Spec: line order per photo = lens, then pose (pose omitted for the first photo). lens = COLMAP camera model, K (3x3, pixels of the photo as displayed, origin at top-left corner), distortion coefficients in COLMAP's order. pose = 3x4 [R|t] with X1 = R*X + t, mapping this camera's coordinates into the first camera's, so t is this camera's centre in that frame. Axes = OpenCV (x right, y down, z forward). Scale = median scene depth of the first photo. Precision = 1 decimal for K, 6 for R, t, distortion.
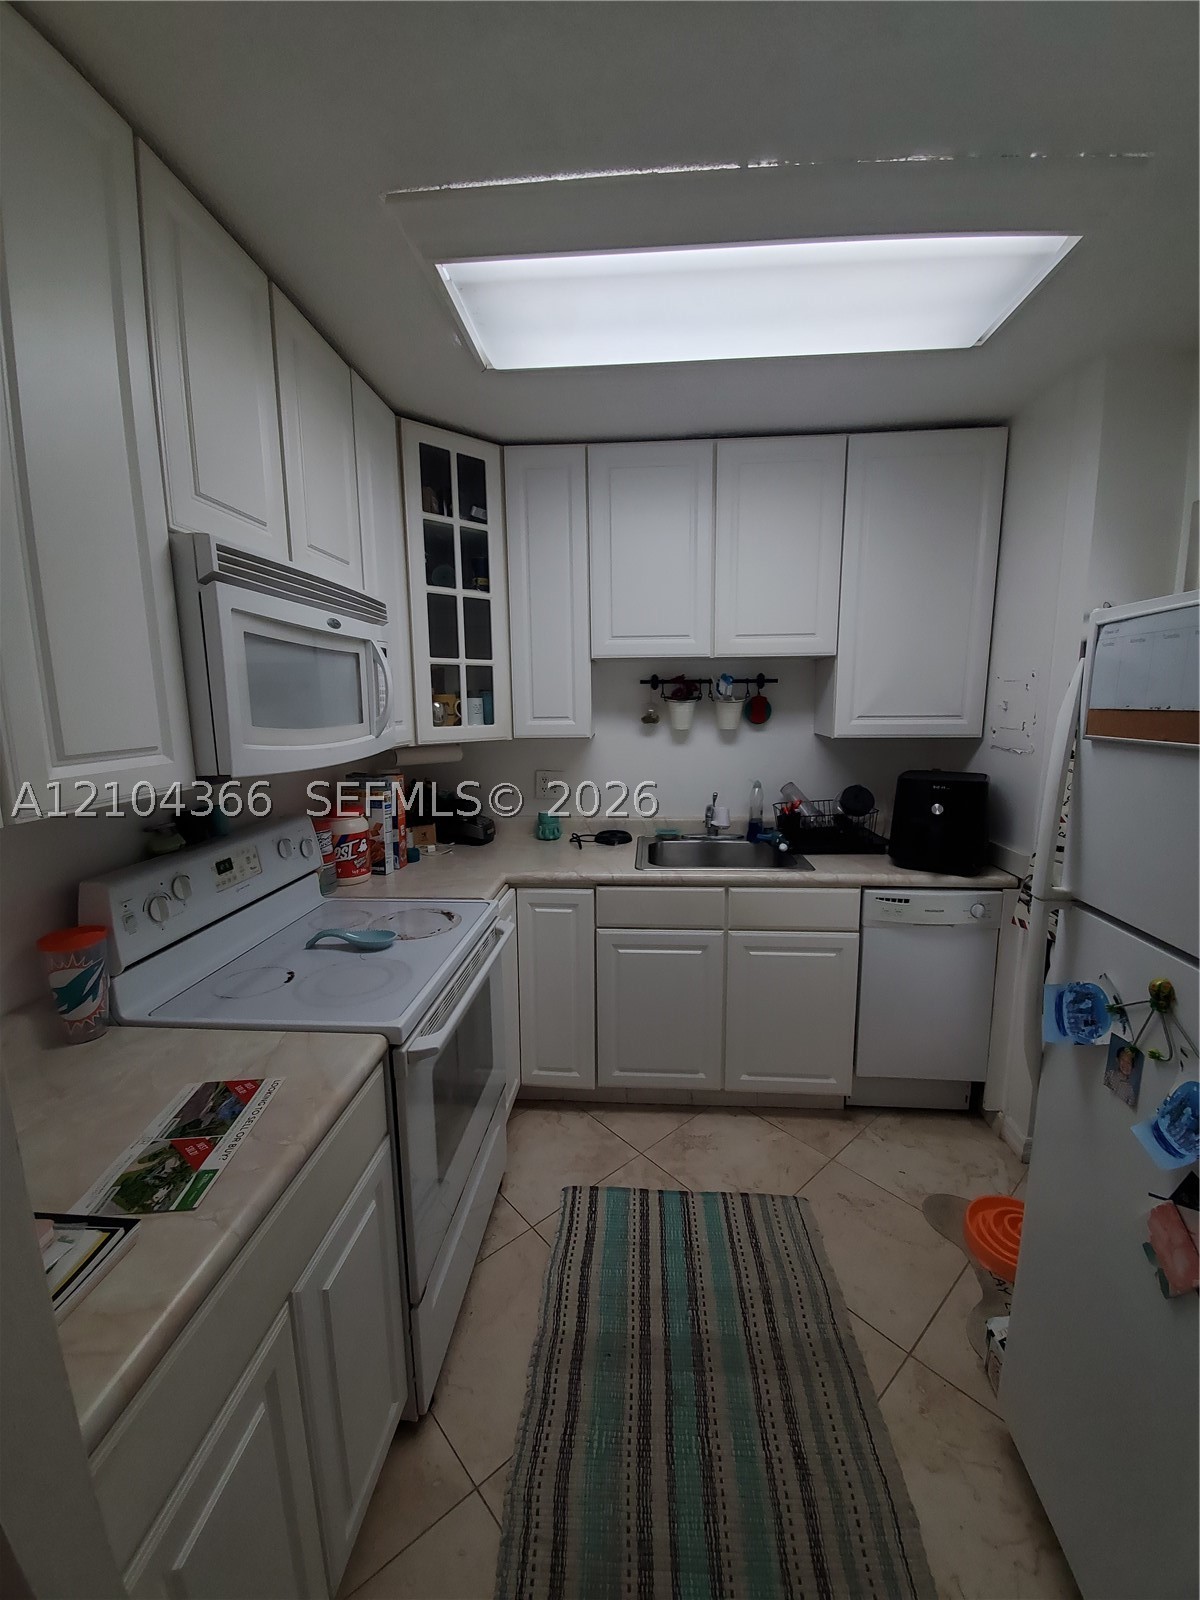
lens RADIAL K [[648.1, 0, 613.6], [0, 648.1, 795.2], [0, 0, 1]] dist [-0.000073, -0.008661]
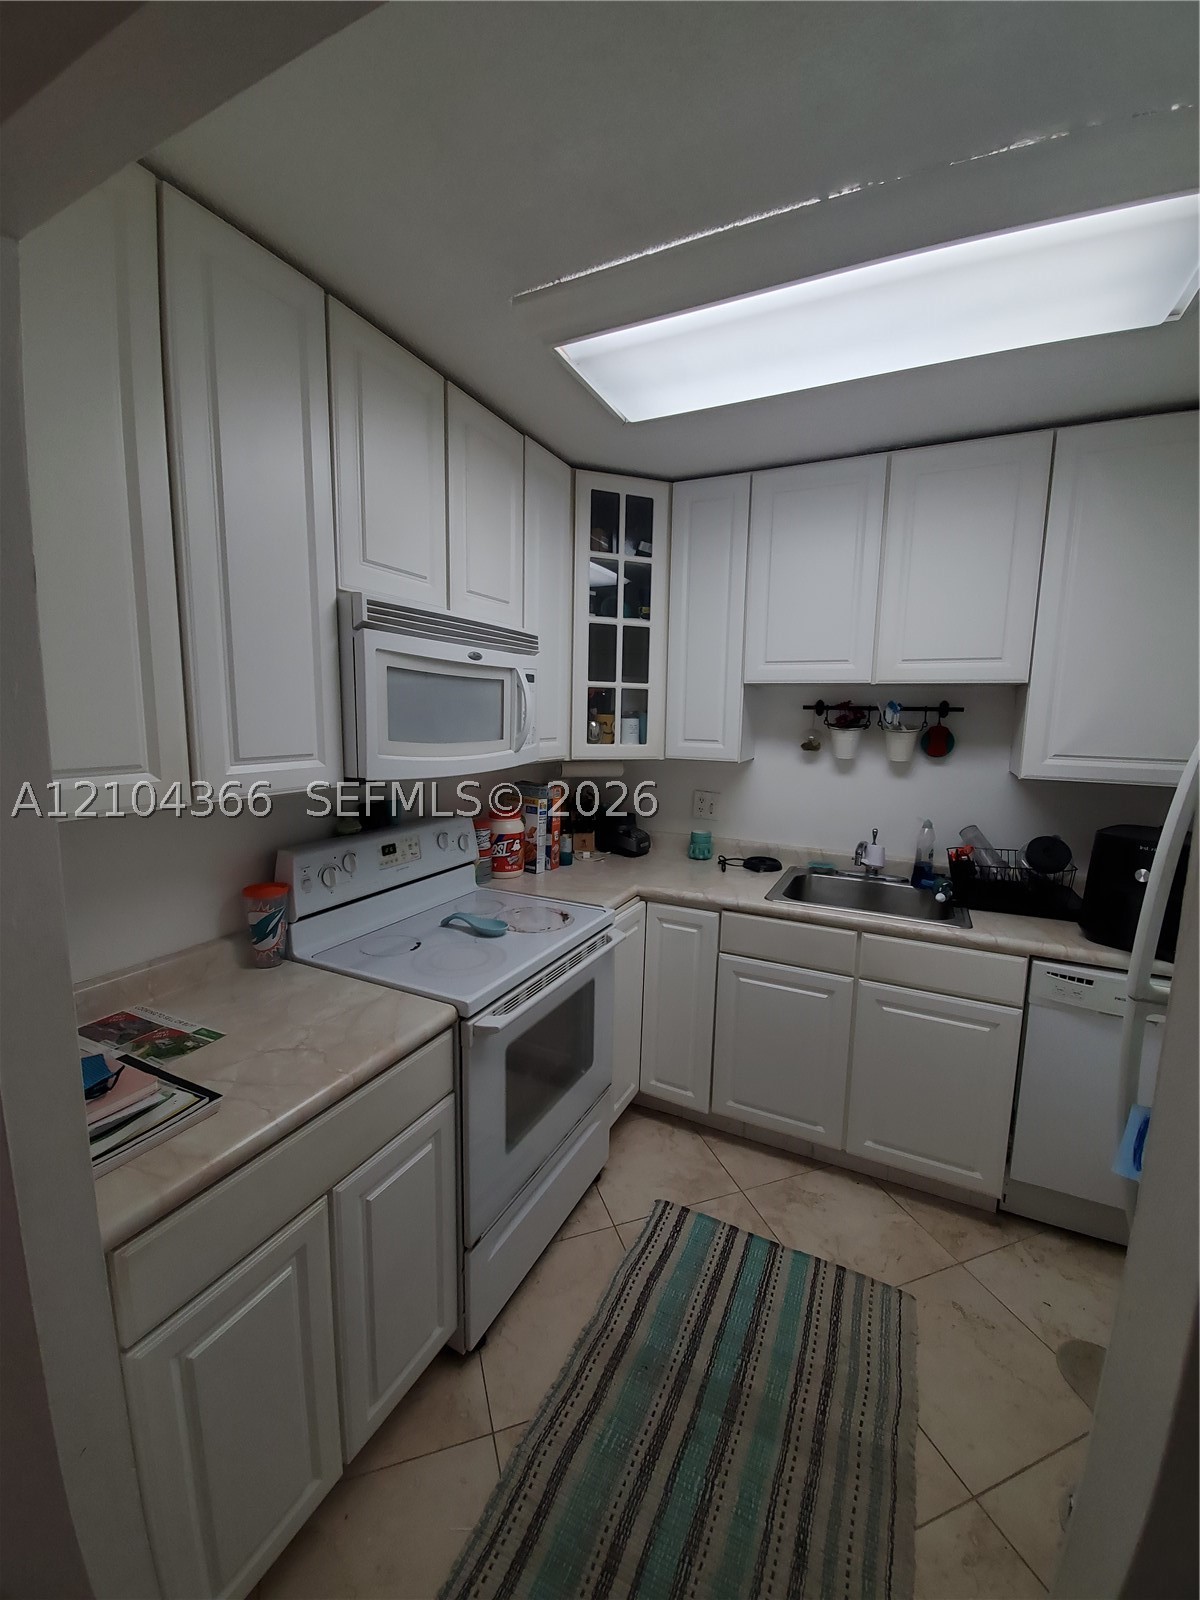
lens RADIAL K [[648.1, 0, 597.9], [0, 648.1, 795.3], [0, 0, 1]] dist [-0.000073, -0.008661]
pose [[0.923144, 0.077069, -0.376651, 0.205996], [-0.085354, 0.996336, -0.005328, -0.019900], [0.374860, 0.037067, 0.926340, -0.006463]]
